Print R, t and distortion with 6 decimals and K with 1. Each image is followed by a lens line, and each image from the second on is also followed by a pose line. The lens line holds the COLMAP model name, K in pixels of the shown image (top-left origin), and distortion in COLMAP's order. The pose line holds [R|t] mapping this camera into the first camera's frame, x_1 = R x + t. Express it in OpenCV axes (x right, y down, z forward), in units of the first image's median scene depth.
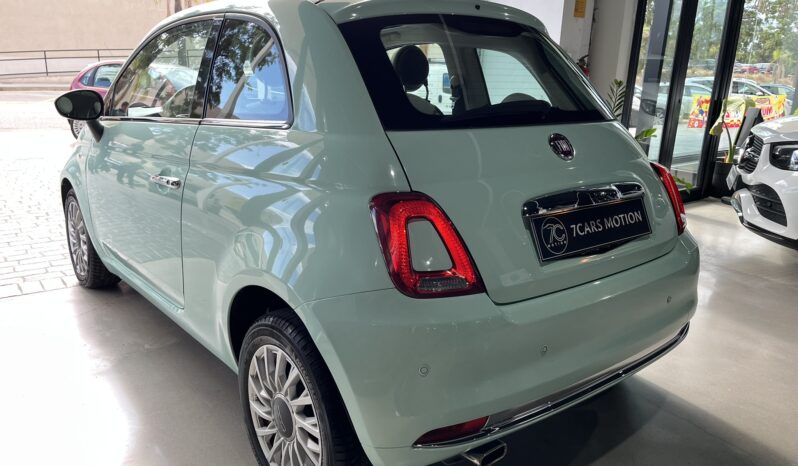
lens RADIAL K [[611.3, 0, 399.1], [0, 611.3, 227.8], [0, 0, 1]] dist [0.052679, -0.083738]
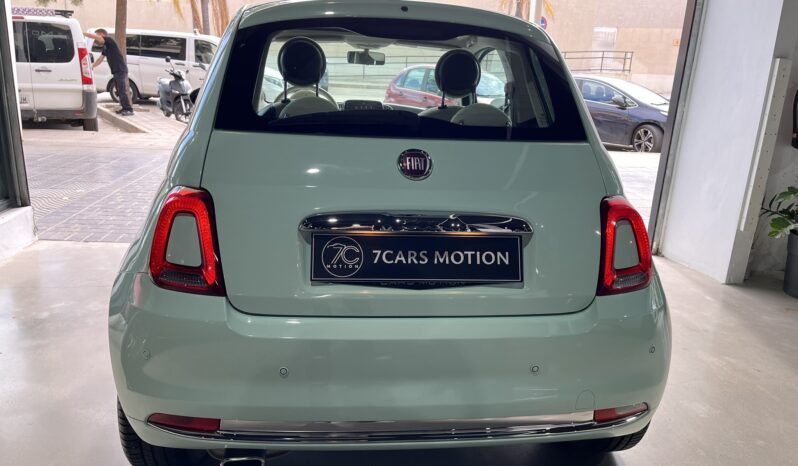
lens RADIAL K [[611.3, 0, 398.5], [0, 611.3, 234.1], [0, 0, 1]] dist [0.052679, -0.083738]
pose [[0.845282, 0.156325, -0.510942, 0.763235], [-0.155848, 0.986797, 0.044087, -0.072369], [0.511088, 0.042363, 0.858484, 0.246710]]
